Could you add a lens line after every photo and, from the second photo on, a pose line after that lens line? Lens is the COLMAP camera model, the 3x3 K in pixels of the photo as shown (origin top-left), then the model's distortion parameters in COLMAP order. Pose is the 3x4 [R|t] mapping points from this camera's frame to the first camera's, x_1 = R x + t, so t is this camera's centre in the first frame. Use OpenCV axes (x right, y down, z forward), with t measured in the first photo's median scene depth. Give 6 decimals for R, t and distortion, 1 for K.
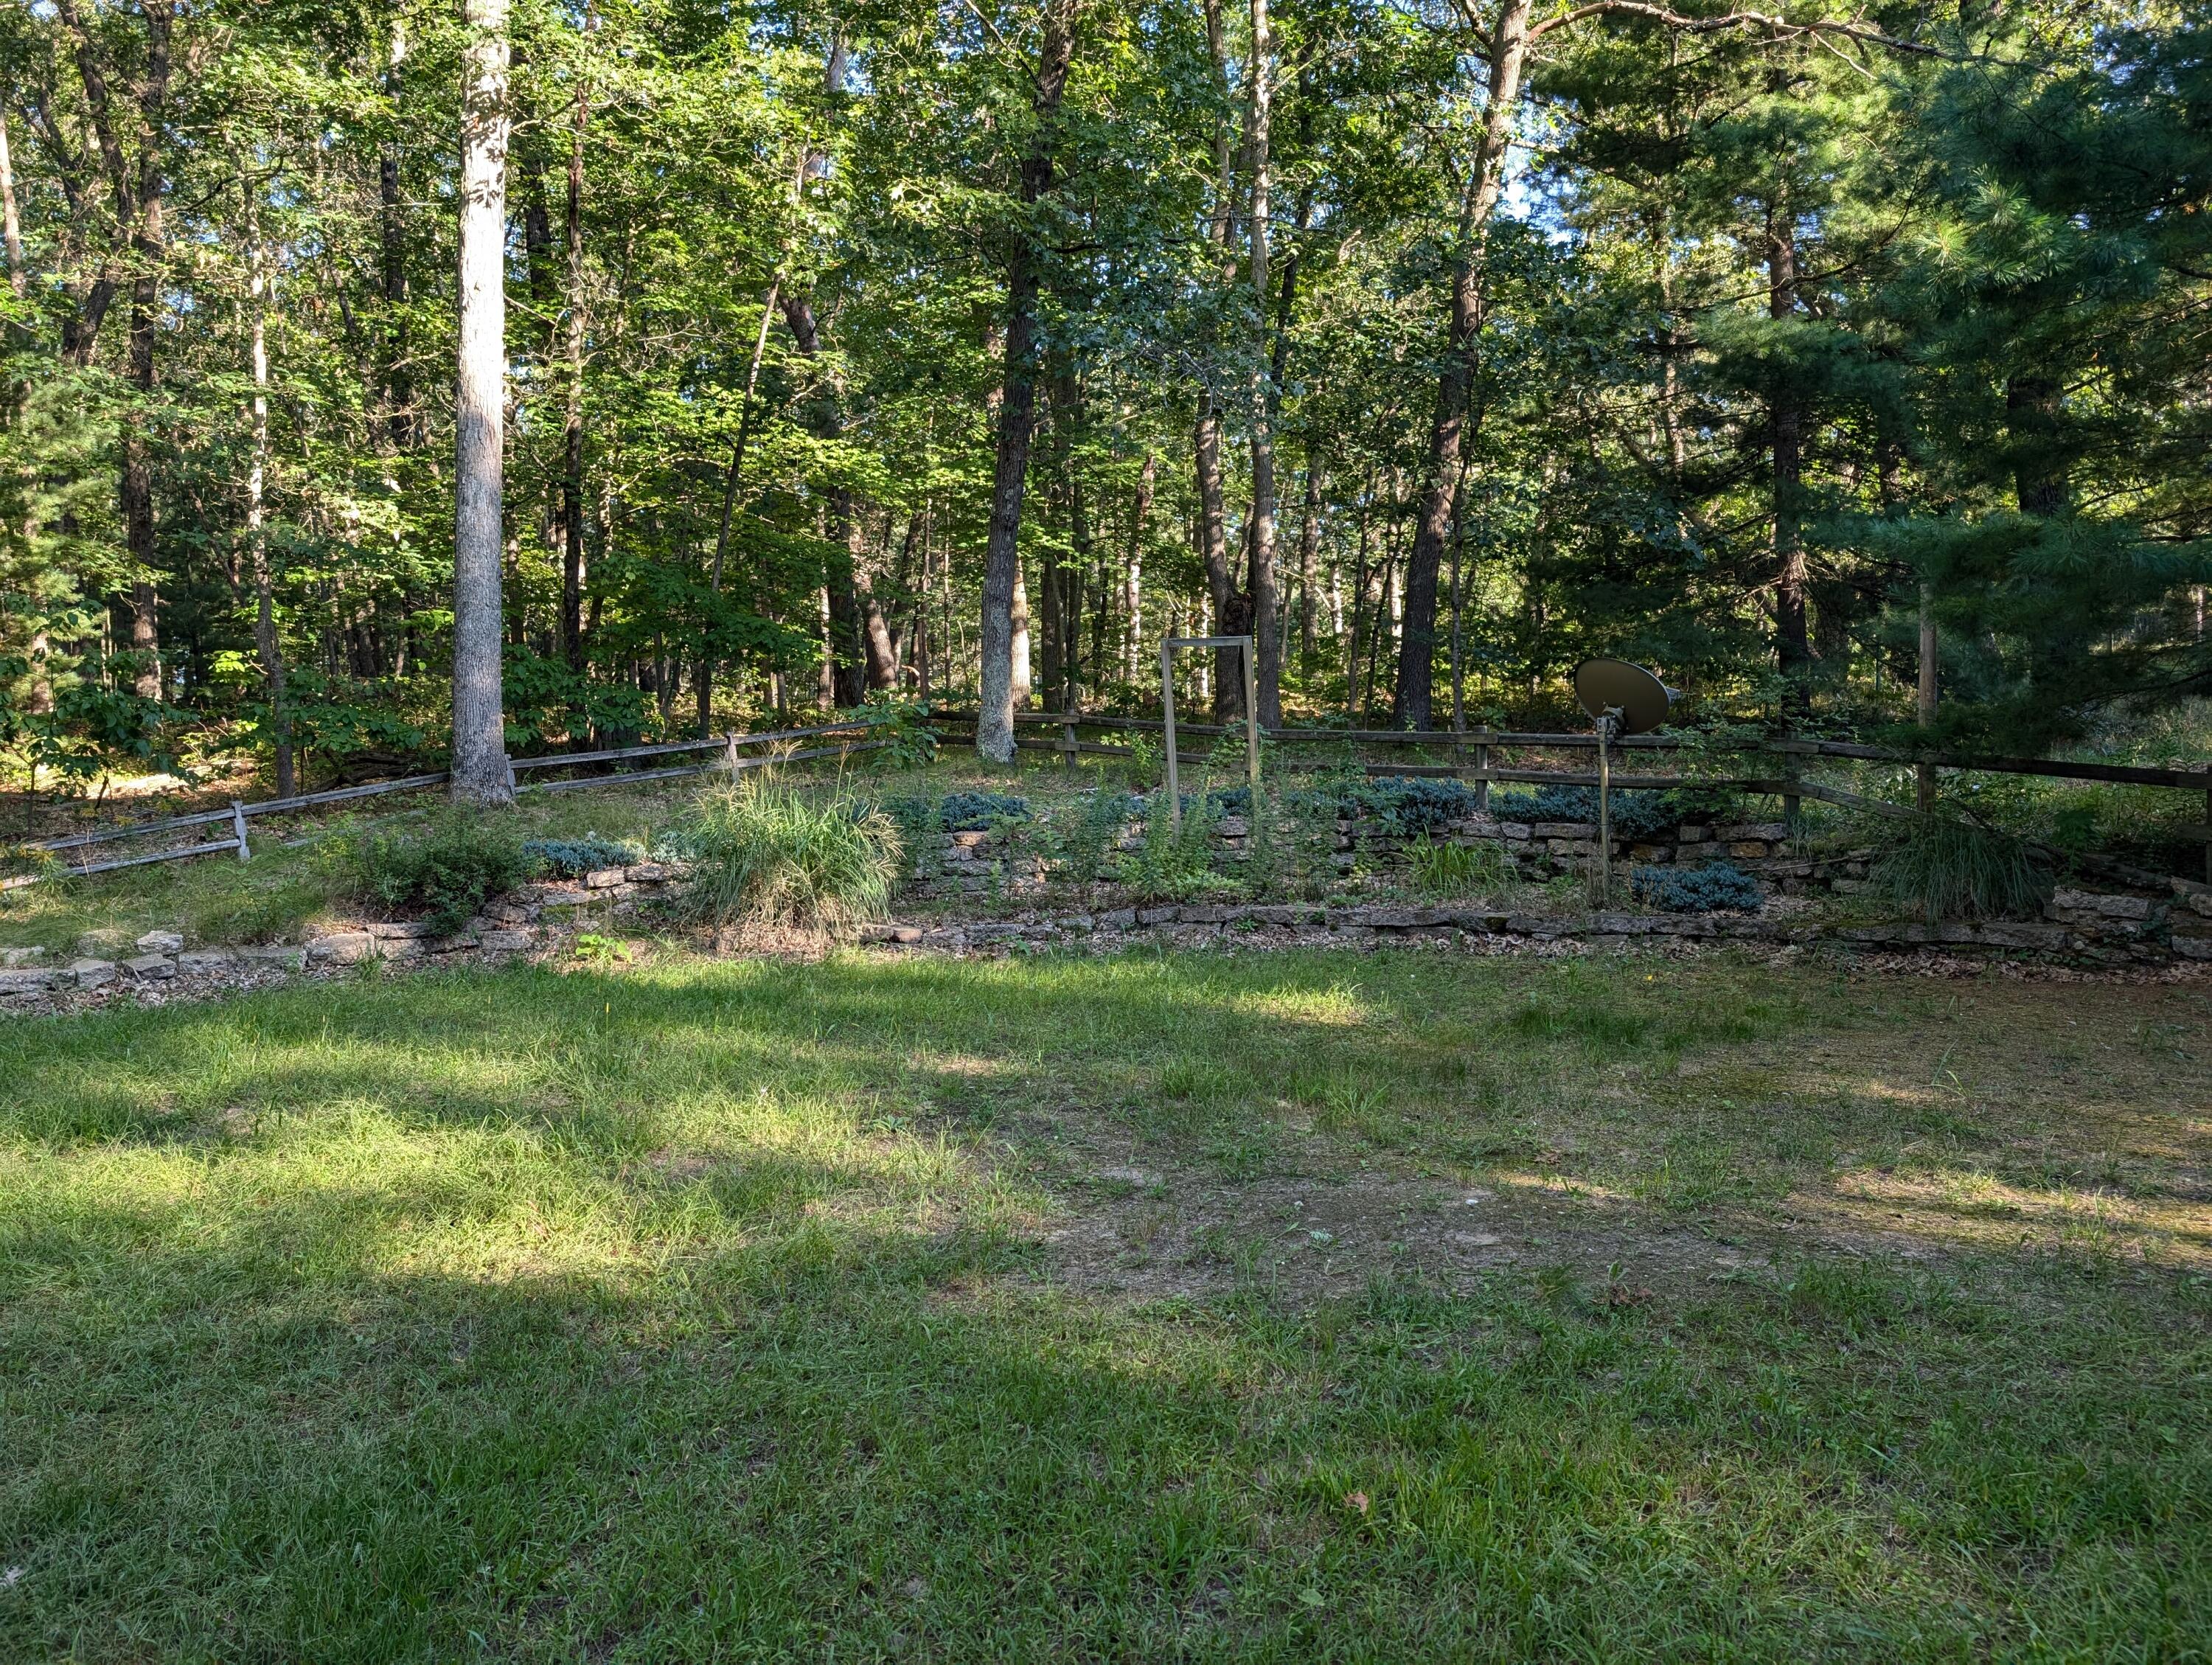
lens RADIAL K [[1573.3, 0, 1094.6], [0, 1573.3, 811.7], [0, 0, 1]] dist [0.036995, -0.027927]
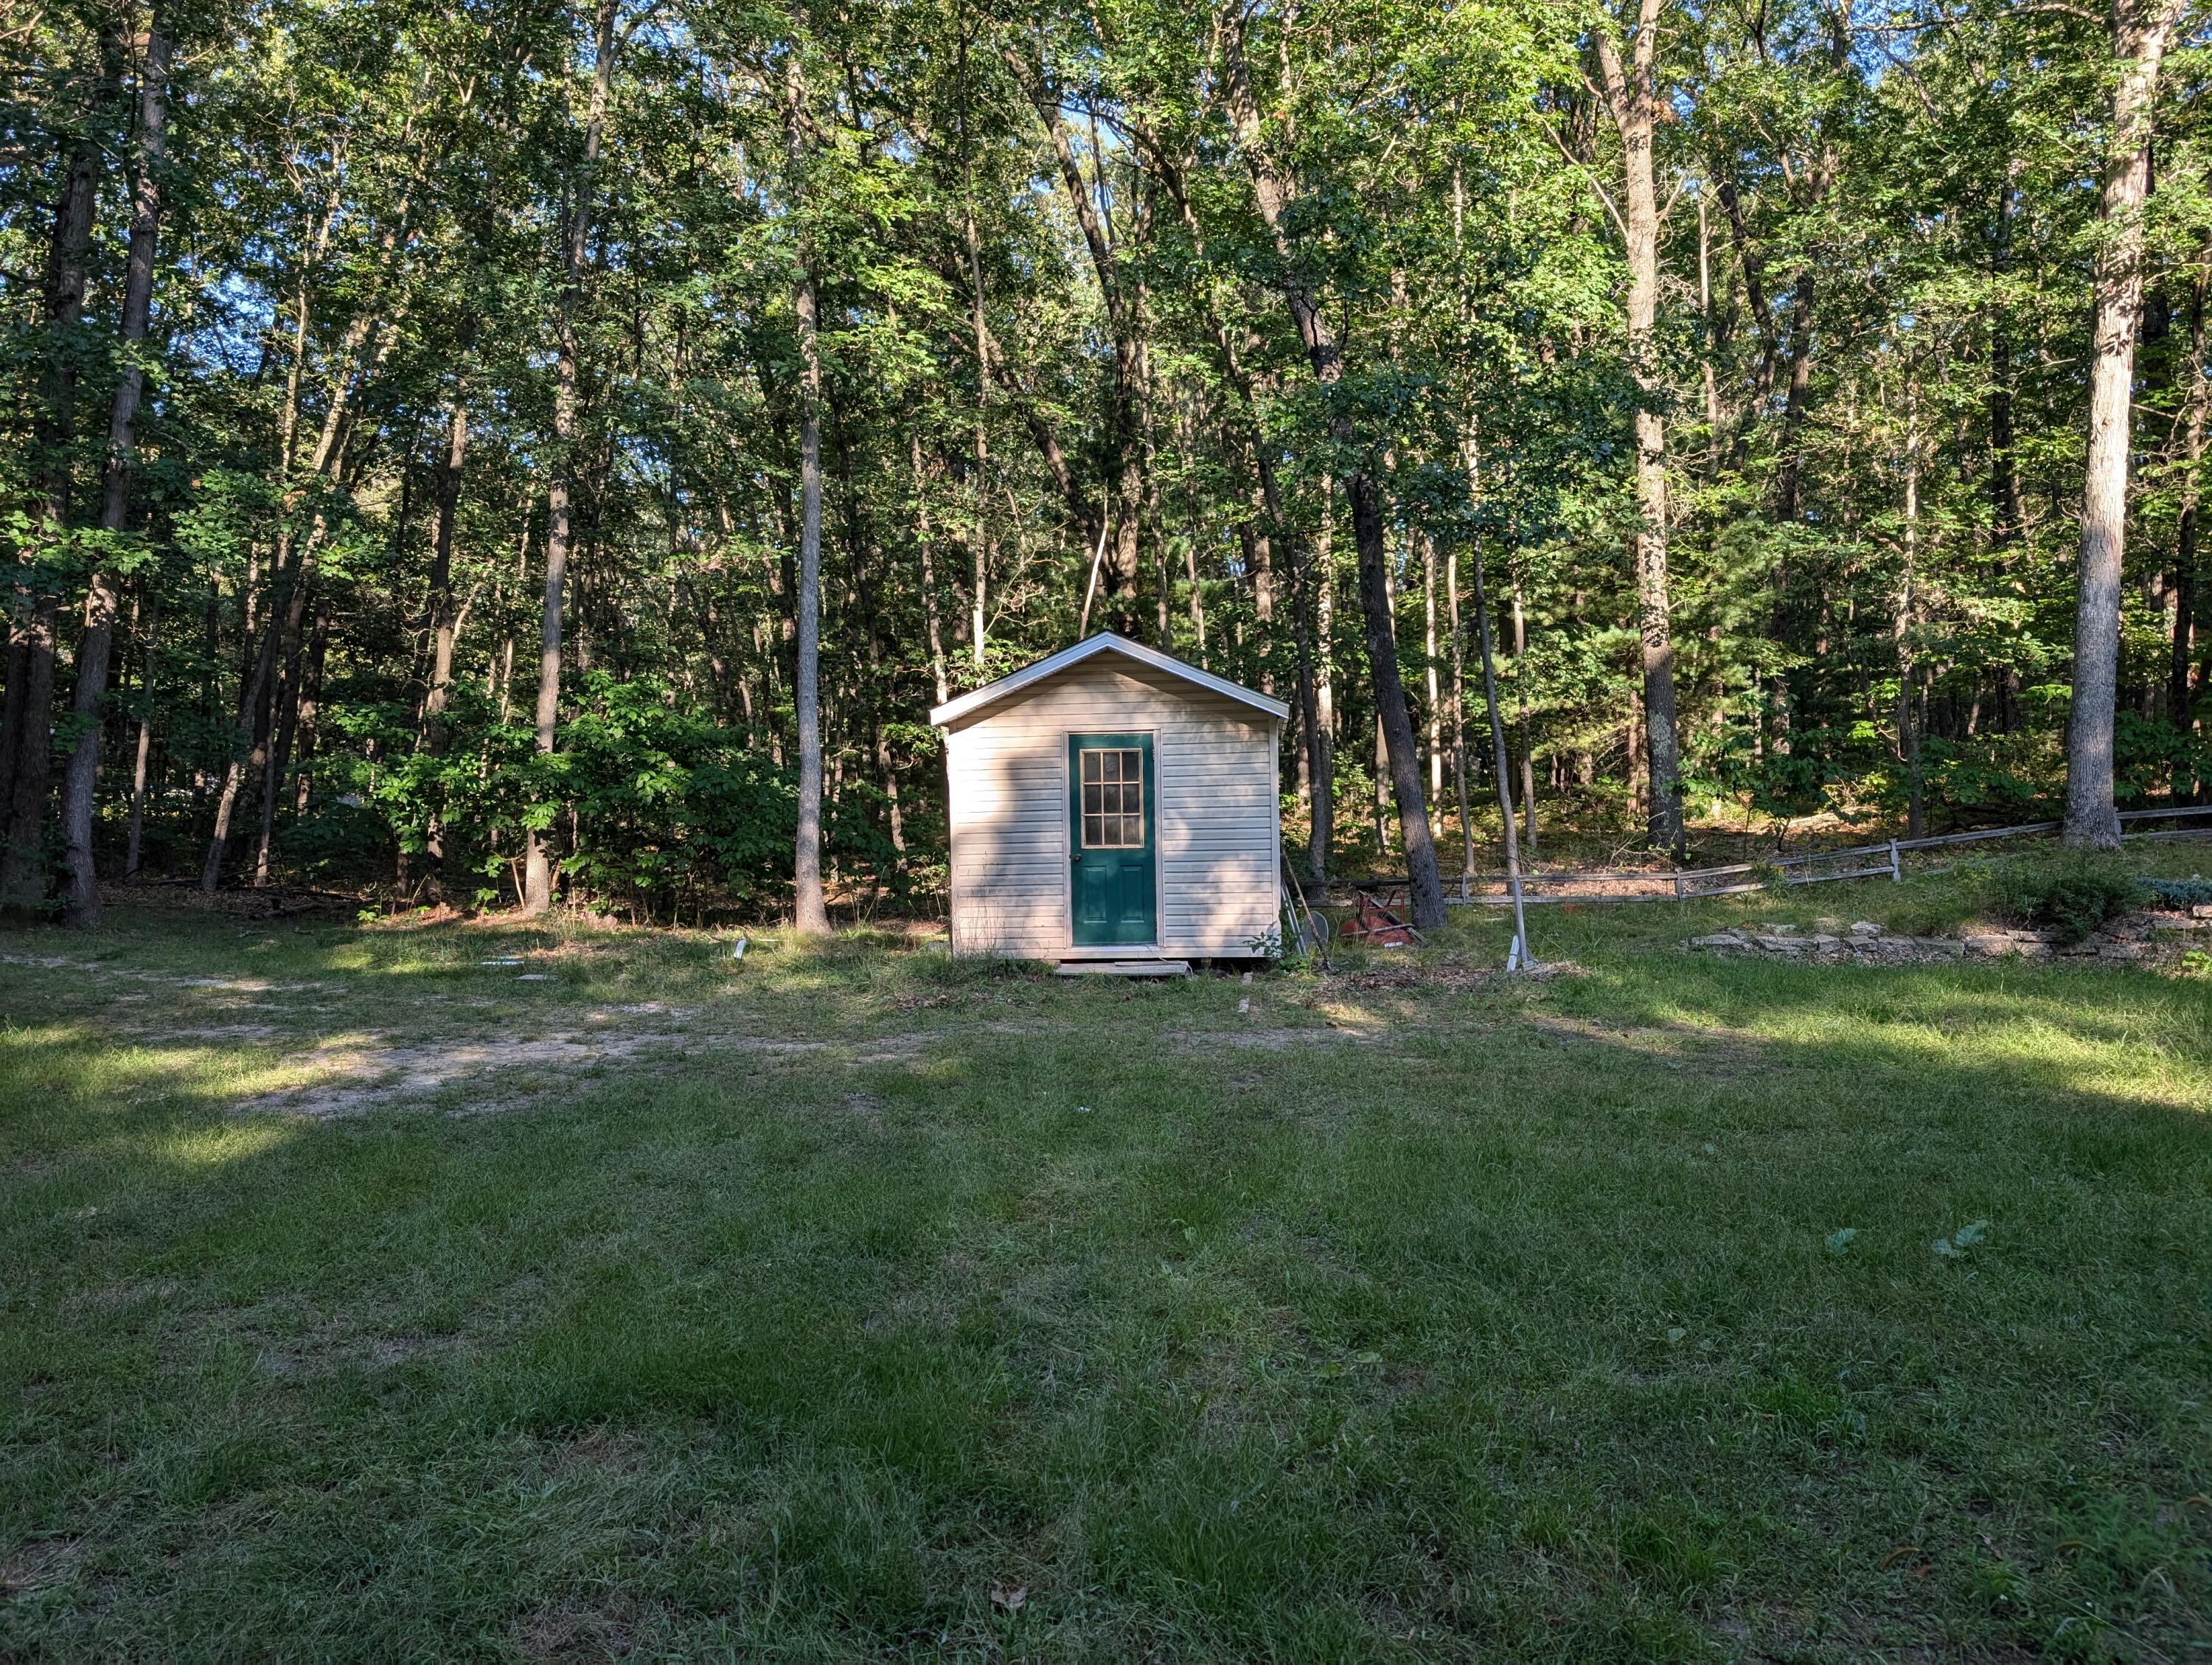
lens RADIAL K [[1573.3, 0, 1094.6], [0, 1573.3, 811.7], [0, 0, 1]] dist [0.036995, -0.027927]
pose [[0.614388, 0.020669, -0.788733, 0.101462], [-0.042705, 0.999063, -0.007084, 0.008251], [0.787848, 0.038035, 0.614695, -0.344595]]
